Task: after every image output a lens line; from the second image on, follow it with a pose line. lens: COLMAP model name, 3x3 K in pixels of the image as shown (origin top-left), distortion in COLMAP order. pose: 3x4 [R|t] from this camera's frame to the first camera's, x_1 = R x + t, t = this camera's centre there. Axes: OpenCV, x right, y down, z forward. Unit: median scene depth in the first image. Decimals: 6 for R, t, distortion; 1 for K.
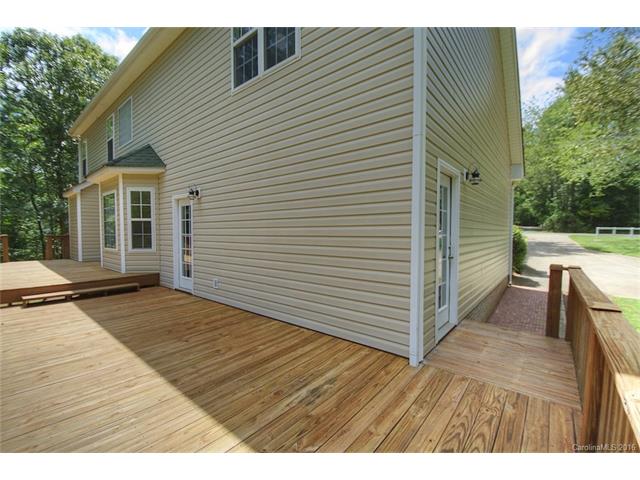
lens RADIAL K [[283.7, 0, 319.5], [0, 283.7, 242.9], [0, 0, 1]] dist [0.002930, -0.014401]
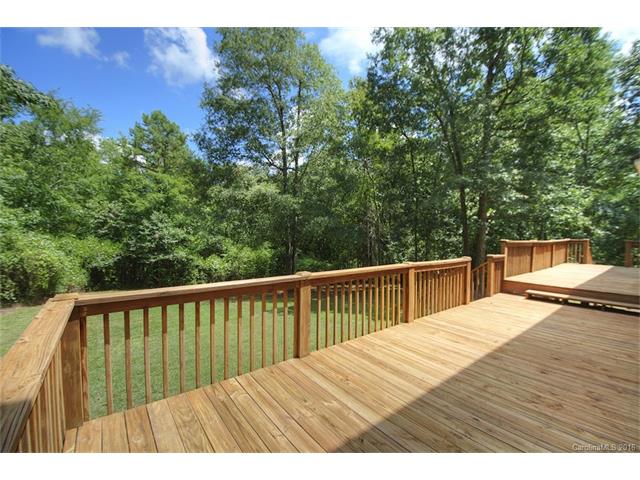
lens RADIAL K [[283.7, 0, 319.5], [0, 283.7, 242.9], [0, 0, 1]] dist [0.002930, -0.014401]
pose [[-0.227608, 0.031349, -0.973248, 0.426305], [-0.049272, 0.997831, 0.043663, -0.023244], [0.972506, 0.057892, -0.225569, 0.521169]]
